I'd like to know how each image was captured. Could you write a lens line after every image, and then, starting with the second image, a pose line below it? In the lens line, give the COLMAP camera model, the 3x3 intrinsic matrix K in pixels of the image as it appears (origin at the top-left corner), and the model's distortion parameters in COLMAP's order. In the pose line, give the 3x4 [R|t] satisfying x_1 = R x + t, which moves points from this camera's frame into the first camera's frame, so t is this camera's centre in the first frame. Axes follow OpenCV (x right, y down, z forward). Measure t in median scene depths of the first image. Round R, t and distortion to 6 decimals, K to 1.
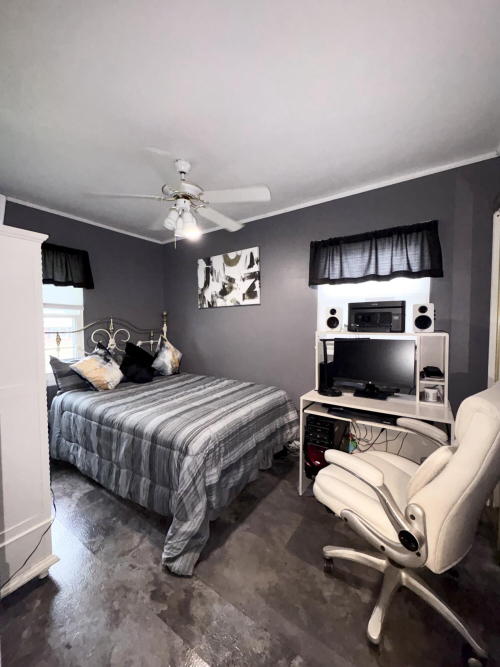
lens RADIAL K [[263.8, 0, 249.7], [0, 263.8, 331.4], [0, 0, 1]] dist [0.001762, -0.000285]
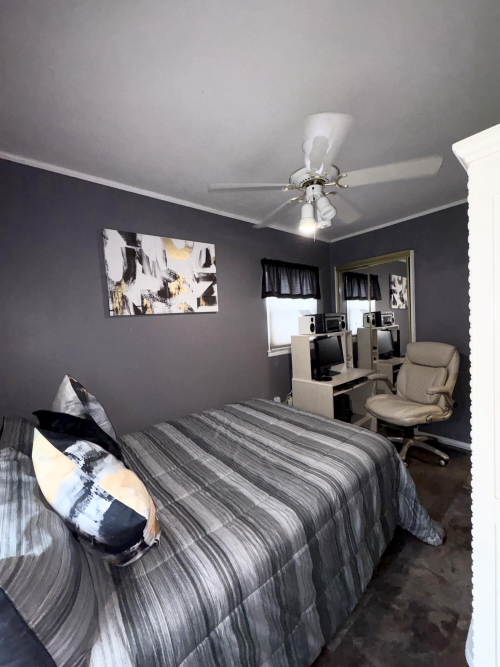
lens RADIAL K [[263.8, 0, 252.1], [0, 263.8, 332.0], [0, 0, 1]] dist [0.001762, -0.000285]
pose [[0.278458, -0.046801, 0.959307, -0.729270], [0.086337, 0.995988, 0.023529, -0.047909], [-0.956560, 0.076272, 0.281382, 0.635767]]
